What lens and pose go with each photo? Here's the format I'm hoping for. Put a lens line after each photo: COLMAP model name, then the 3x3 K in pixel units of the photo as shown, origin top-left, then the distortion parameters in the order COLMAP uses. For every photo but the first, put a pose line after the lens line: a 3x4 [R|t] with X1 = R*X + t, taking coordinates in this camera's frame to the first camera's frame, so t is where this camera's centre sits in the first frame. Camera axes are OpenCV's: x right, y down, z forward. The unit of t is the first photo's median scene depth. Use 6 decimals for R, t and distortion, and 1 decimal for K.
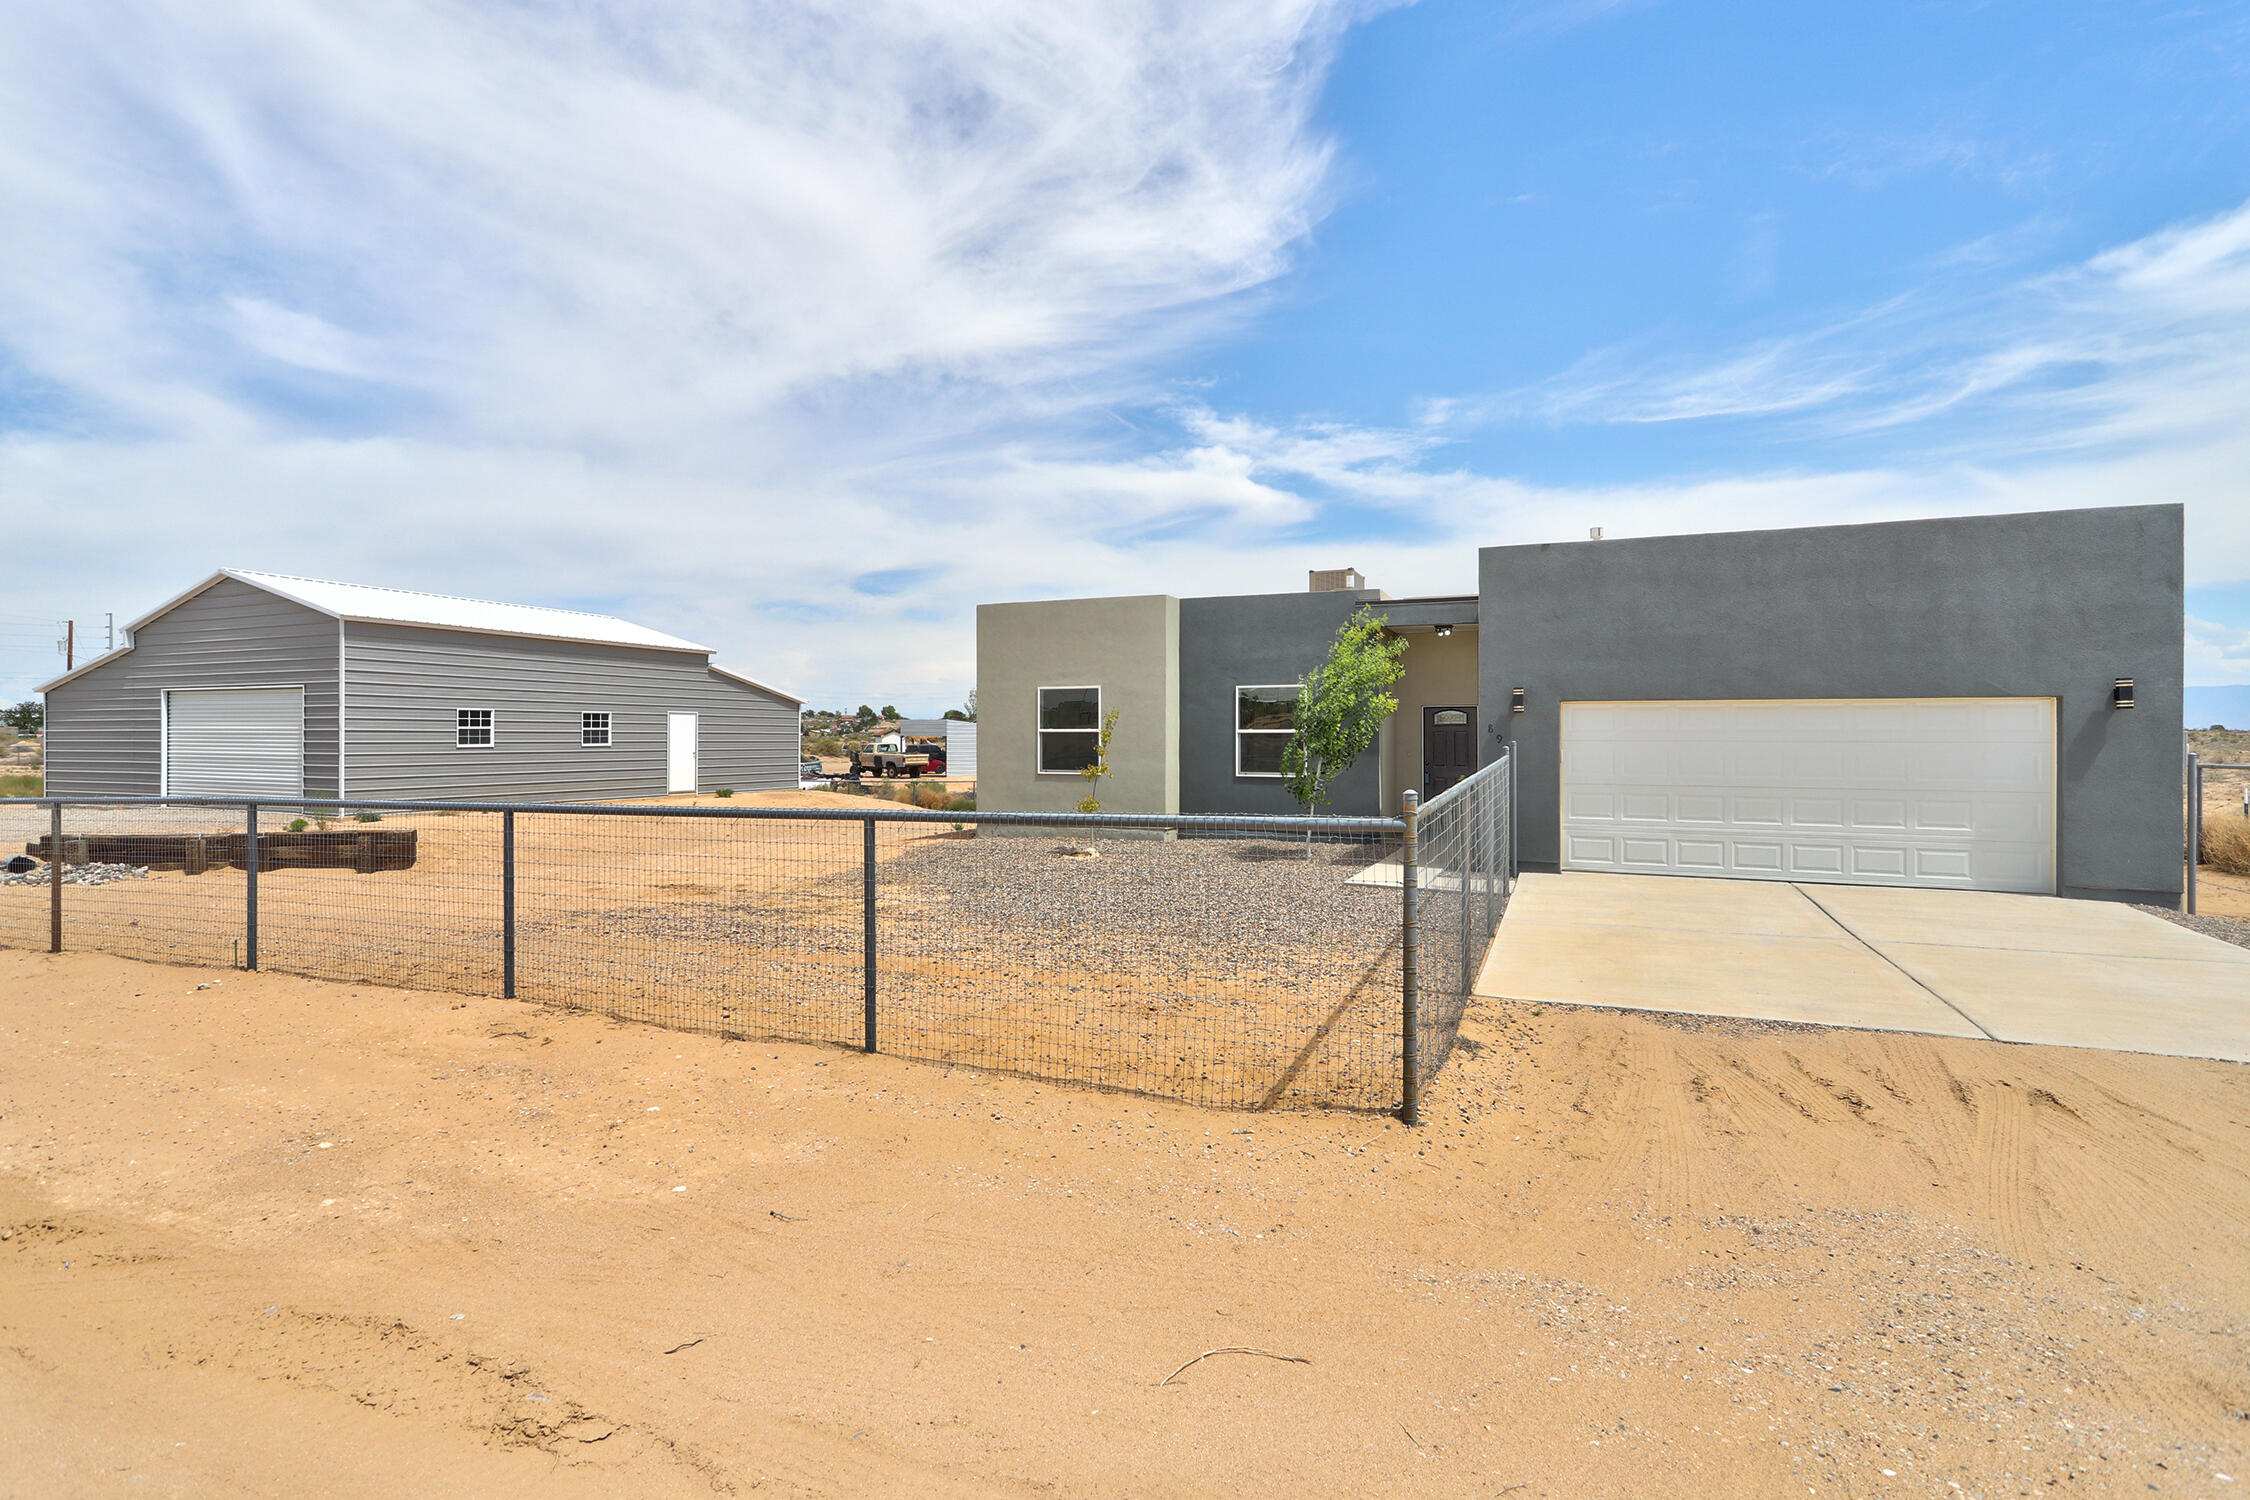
lens RADIAL K [[1065.4, 0, 1117.0], [0, 1065.4, 745.2], [0, 0, 1]] dist [-0.013665, 0.007696]
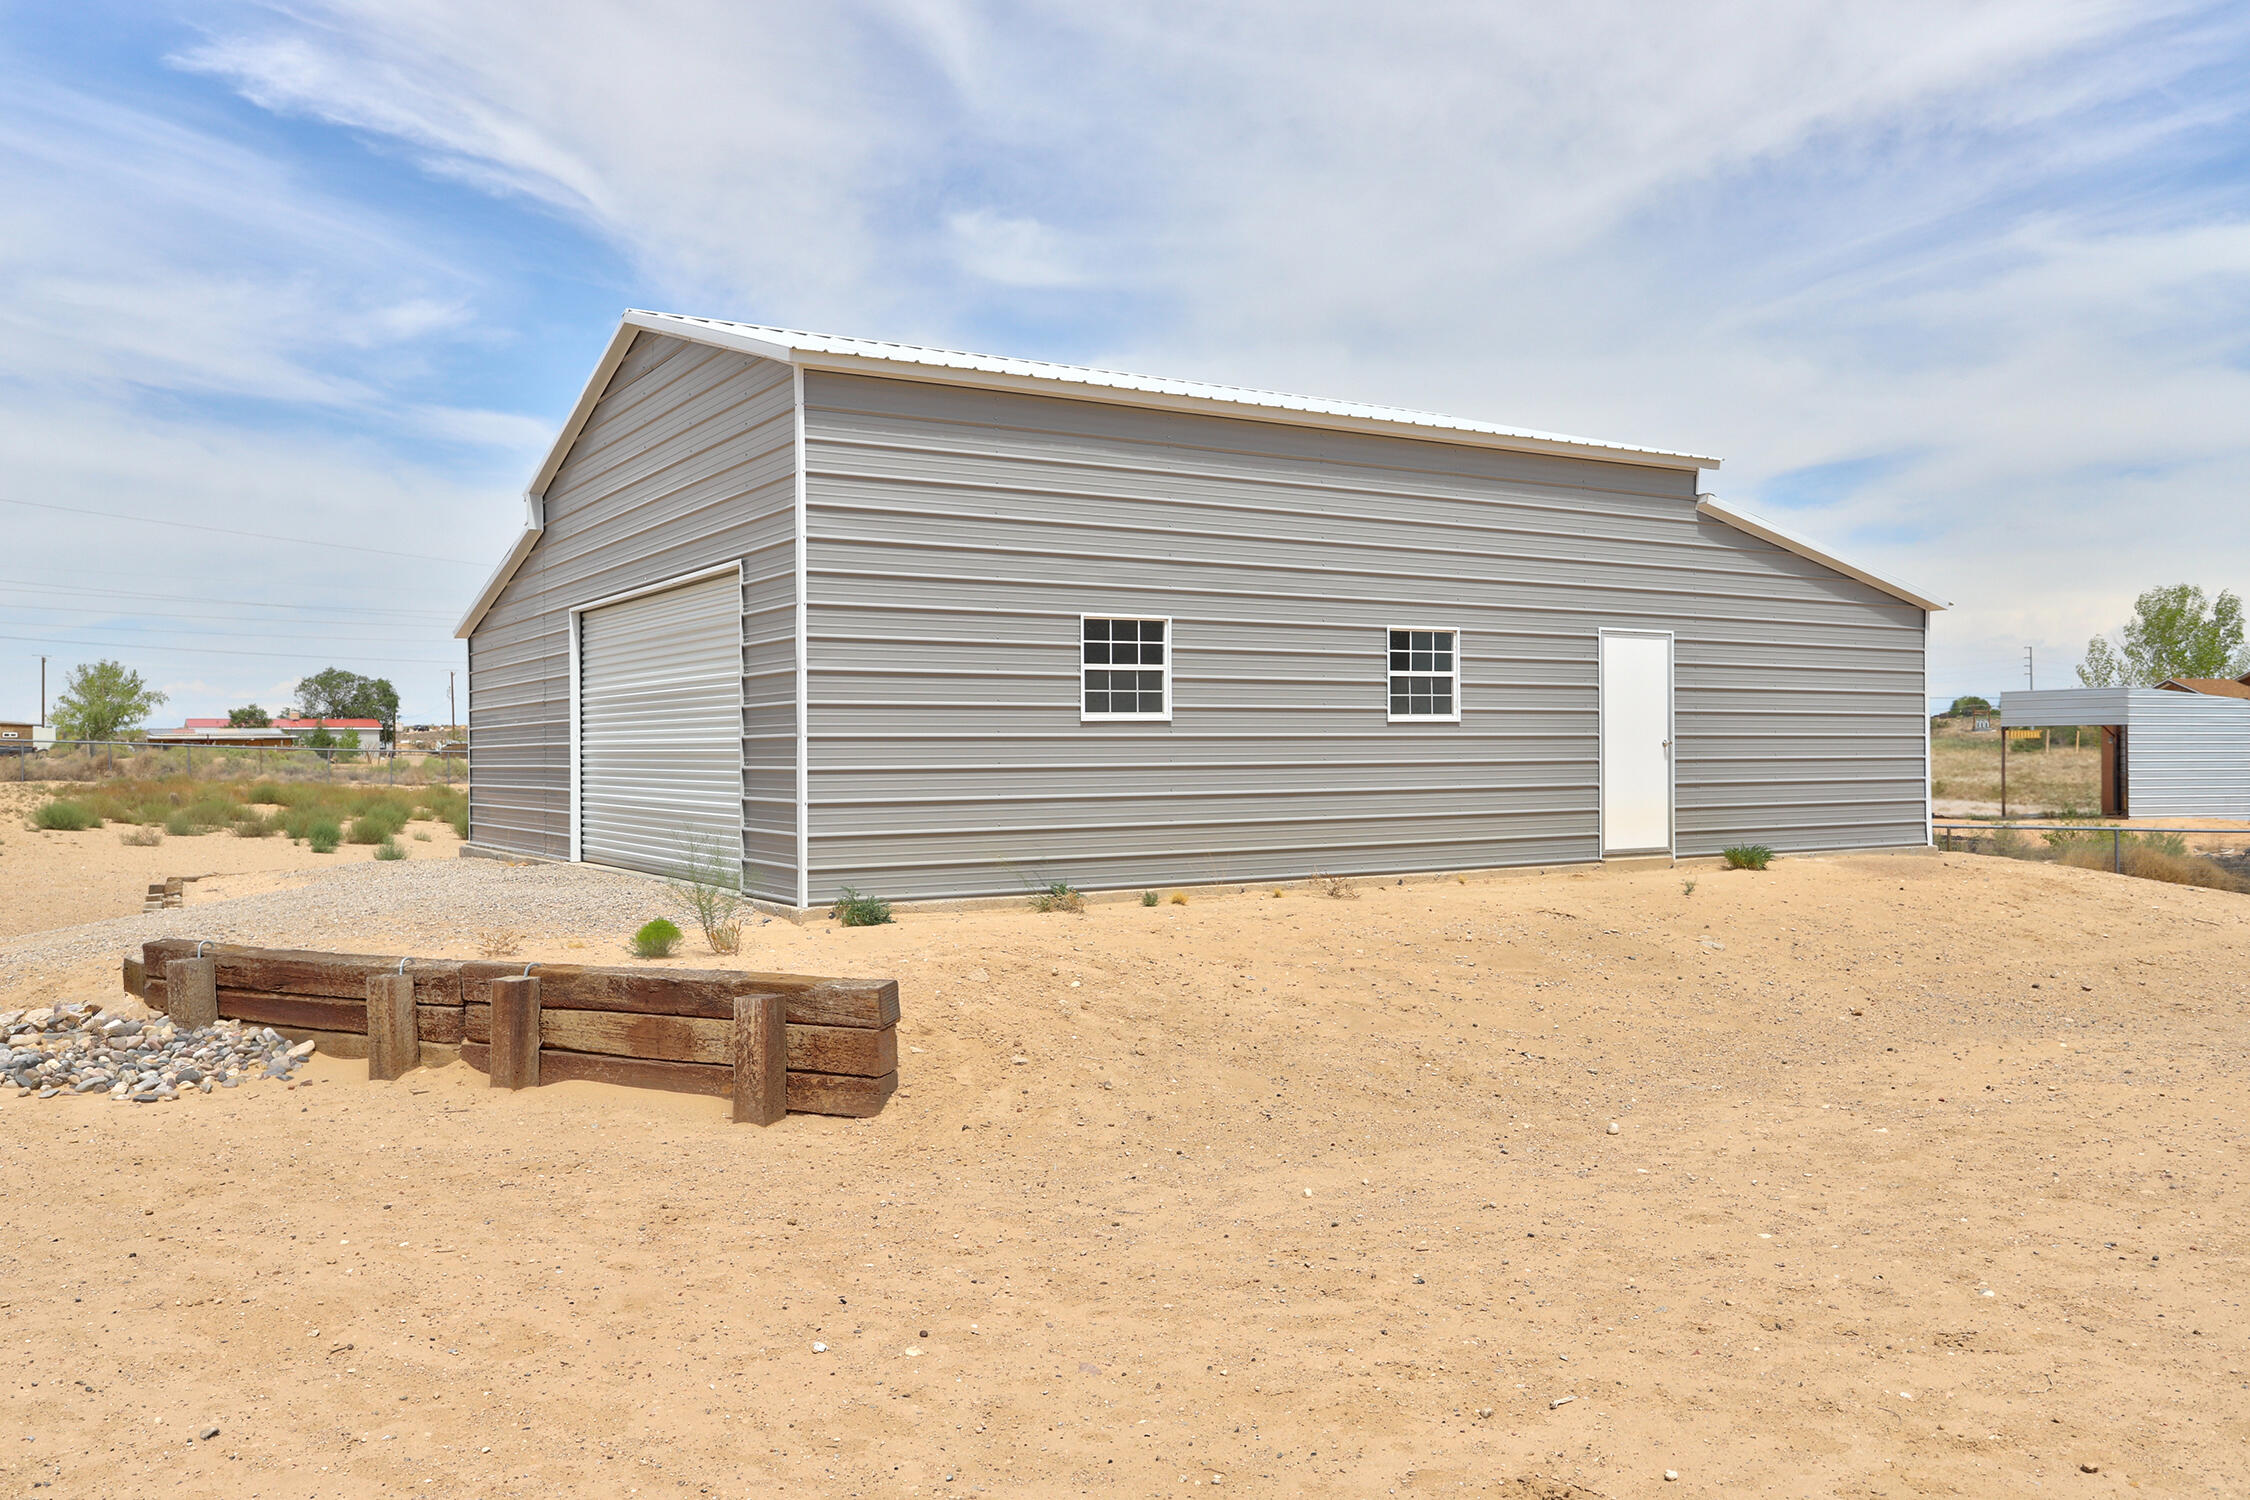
lens RADIAL K [[1731.9, 0, 1120.8], [0, 1731.9, 750.9], [0, 0, 1]] dist [0.000842, 0.001084]
pose [[0.827241, -0.009768, -0.561762, -0.305678], [0.005652, 0.999943, -0.009064, 0.019627], [0.561819, 0.004323, 0.827249, 0.568913]]
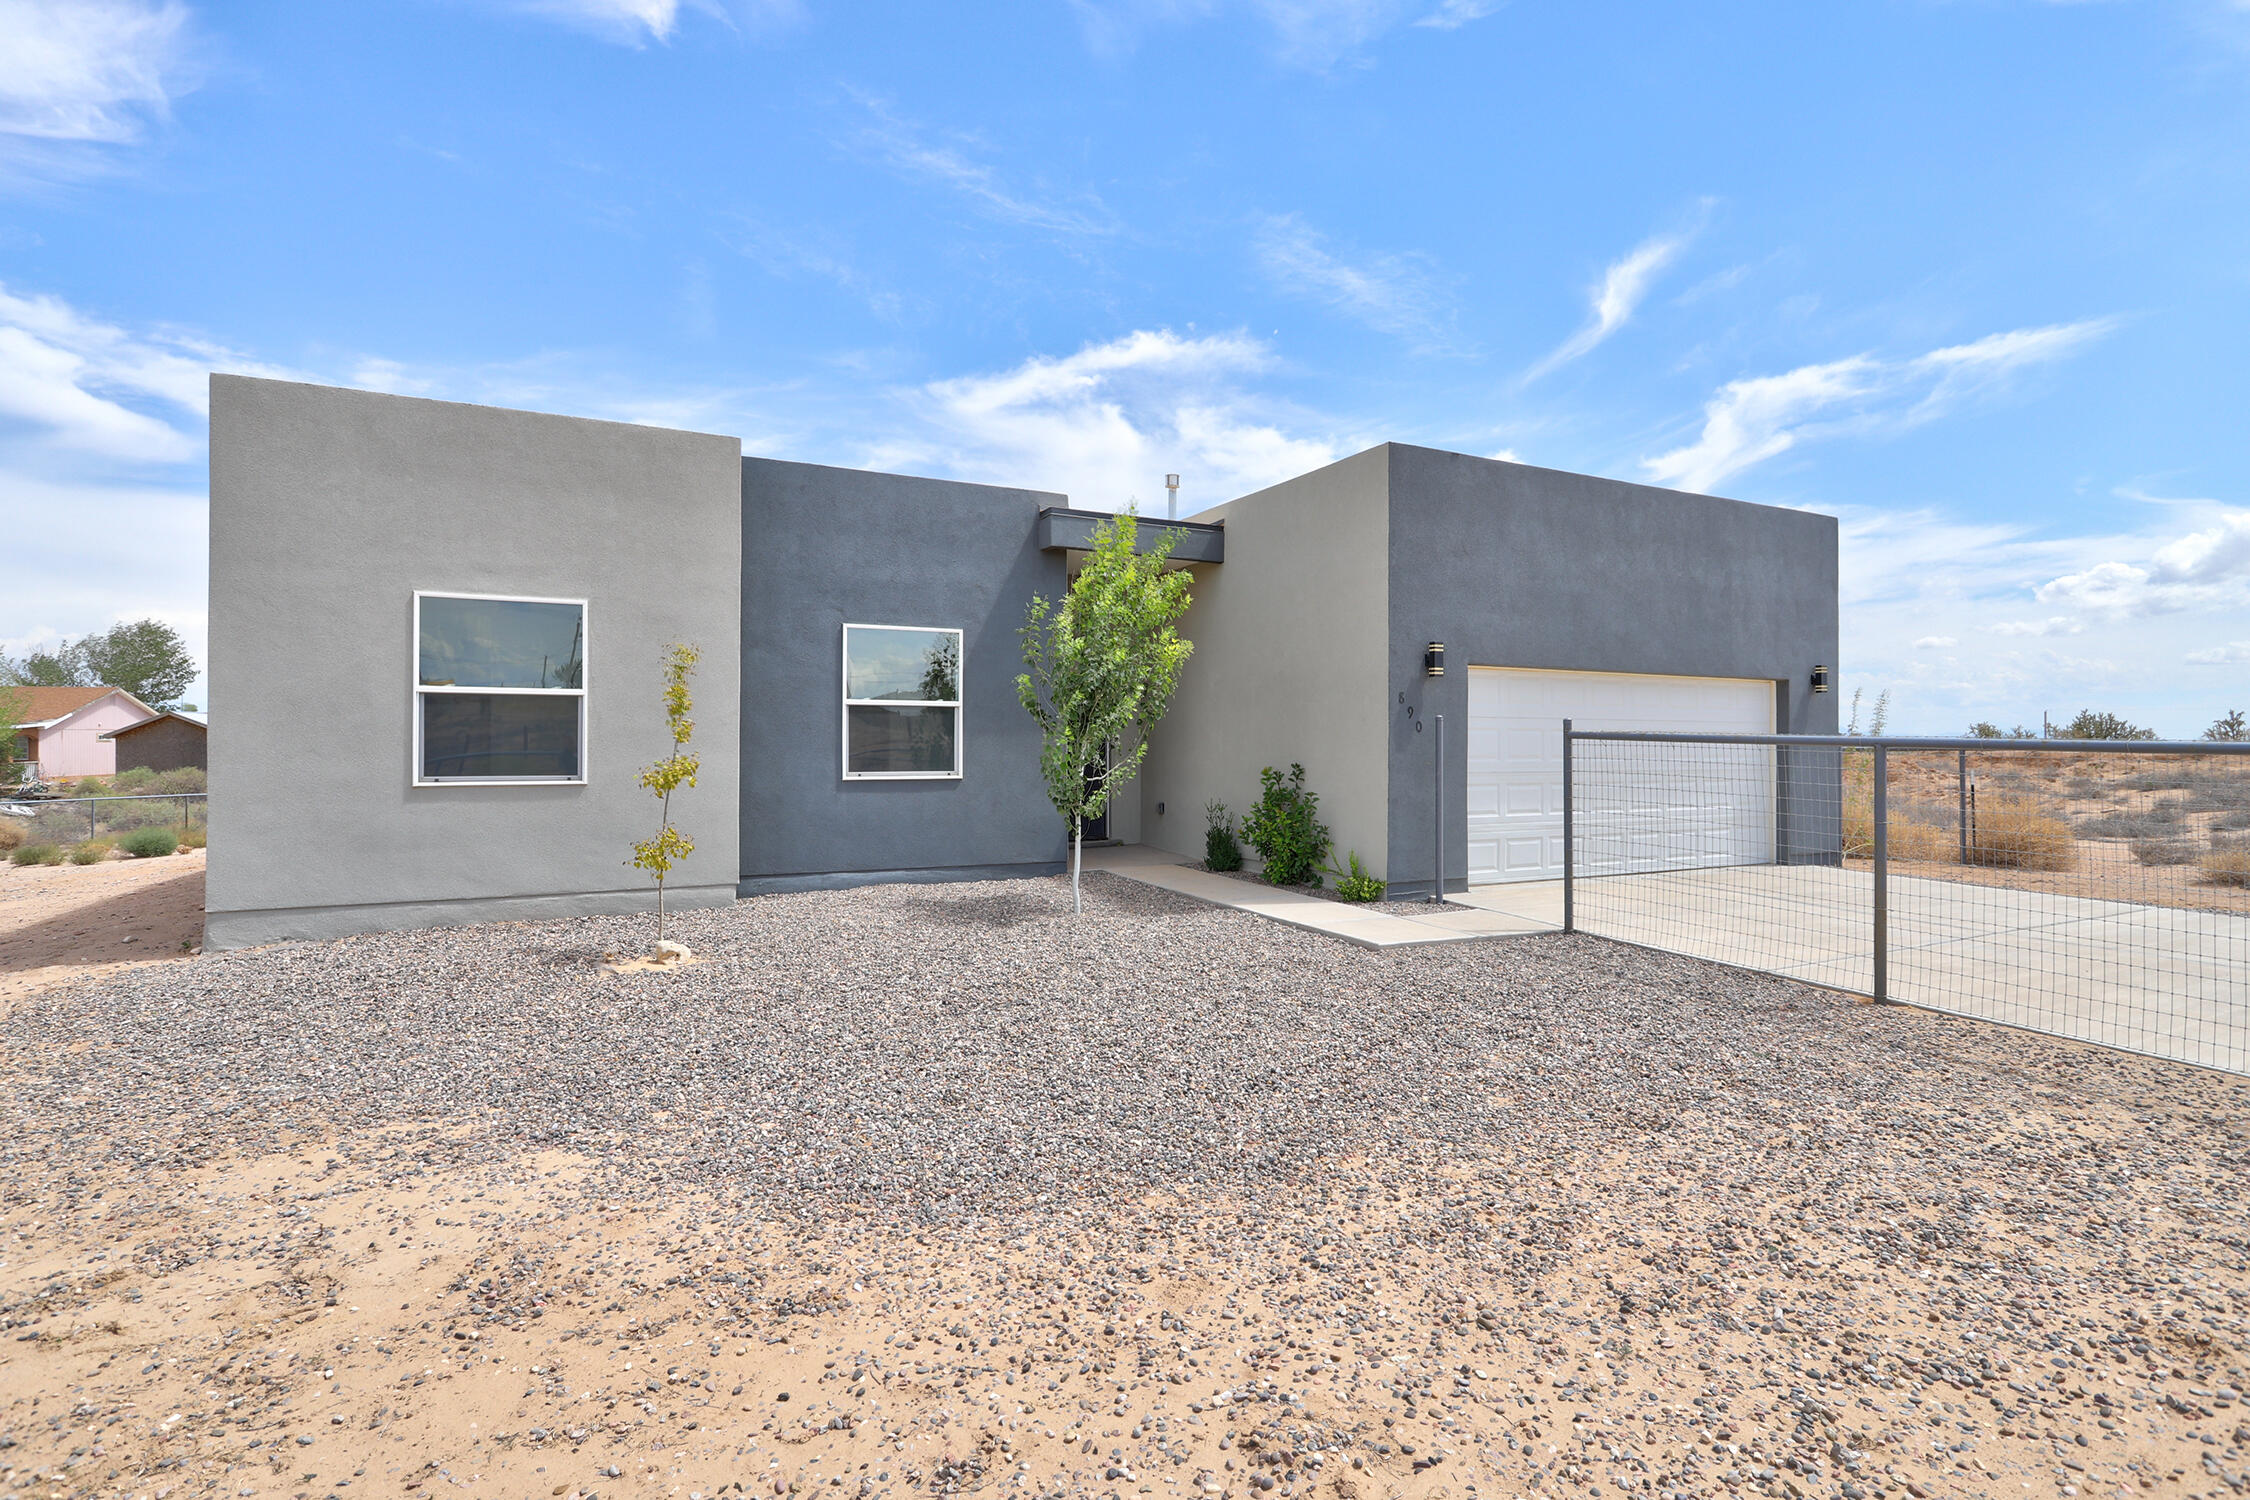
lens RADIAL K [[1065.4, 0, 1117.0], [0, 1065.4, 745.2], [0, 0, 1]] dist [-0.013665, 0.007696]
pose [[0.640793, 0.000087, 0.767714, -0.107771], [0.004355, 0.999983, -0.003748, 0.006084], [-0.767701, 0.005745, 0.640782, 0.235595]]
